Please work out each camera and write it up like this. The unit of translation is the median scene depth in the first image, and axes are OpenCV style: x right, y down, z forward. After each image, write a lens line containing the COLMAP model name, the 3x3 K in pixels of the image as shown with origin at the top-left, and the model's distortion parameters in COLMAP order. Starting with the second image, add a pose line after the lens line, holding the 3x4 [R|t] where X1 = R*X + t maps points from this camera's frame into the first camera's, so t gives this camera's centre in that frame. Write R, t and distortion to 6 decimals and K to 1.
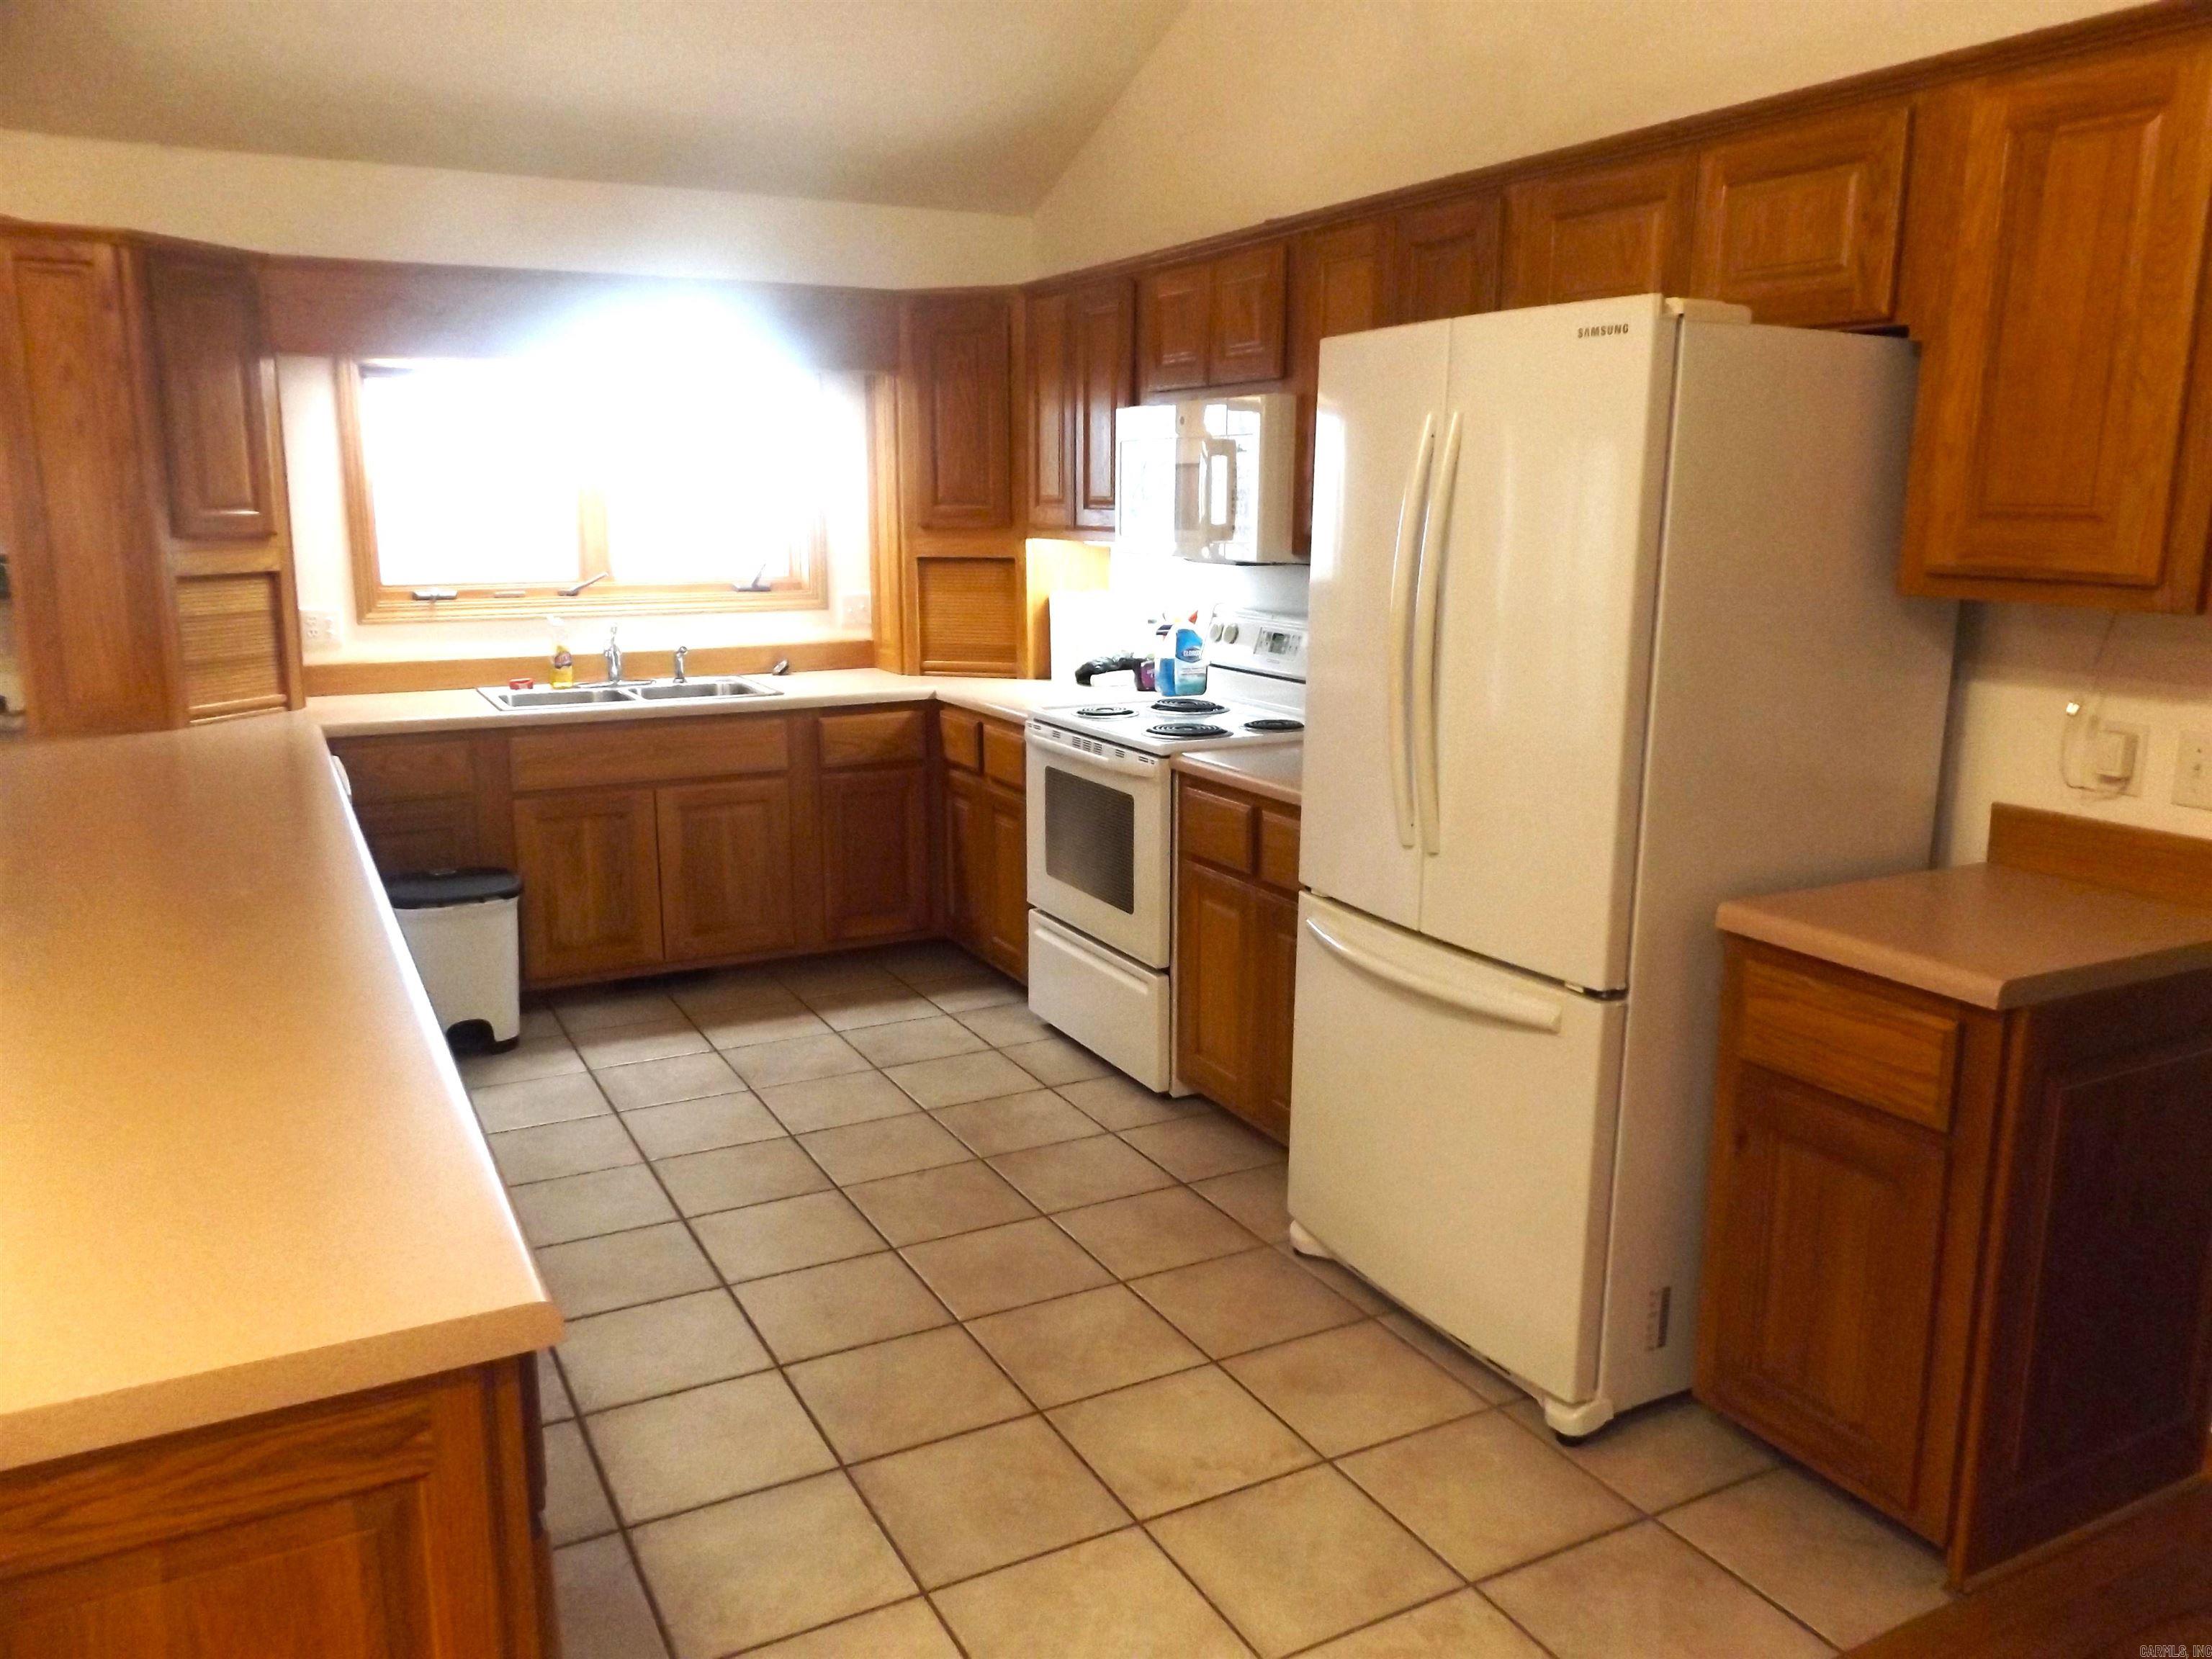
lens RADIAL K [[1655.6, 0, 1106.0], [0, 1655.6, 829.5], [0, 0, 1]] dist [-0.010113, -0.008827]
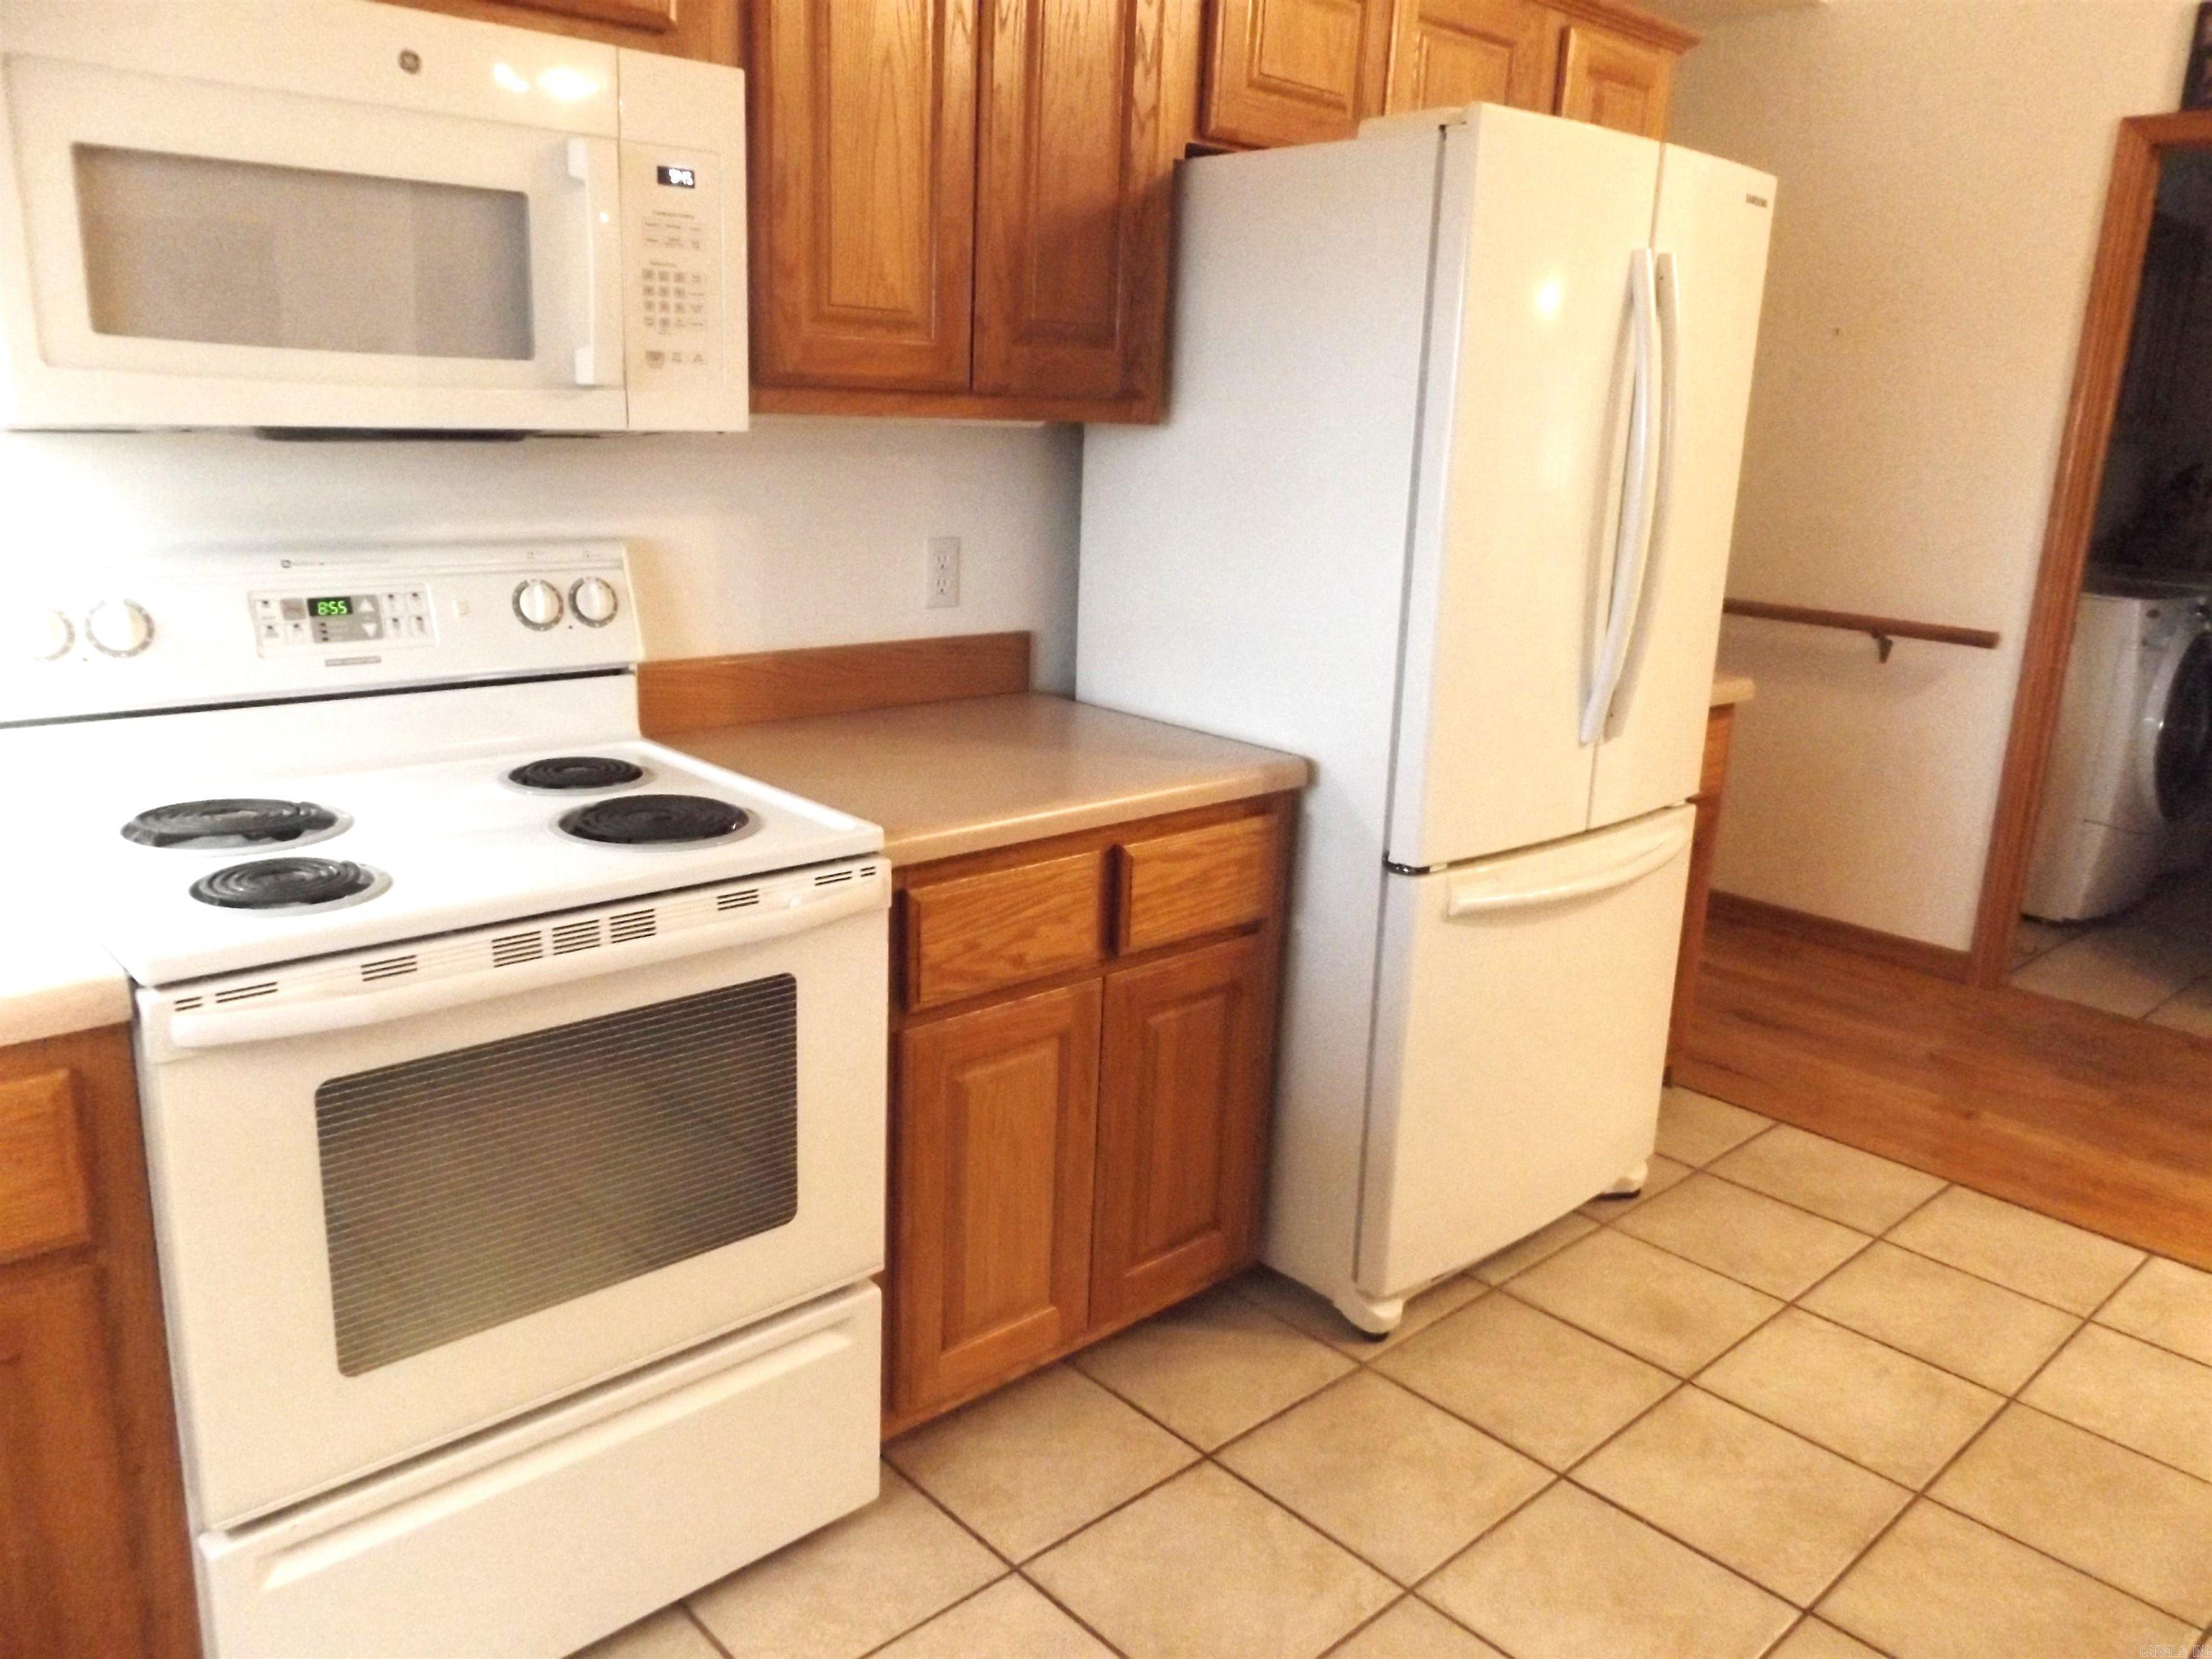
lens RADIAL K [[1655.6, 0, 1106.0], [0, 1655.6, 829.5], [0, 0, 1]] dist [-0.010113, -0.008827]
pose [[-0.261810, -0.263902, 0.928338, -0.535854], [0.152174, 0.938569, 0.309727, -0.238188], [-0.953047, 0.222359, -0.205568, 1.314053]]
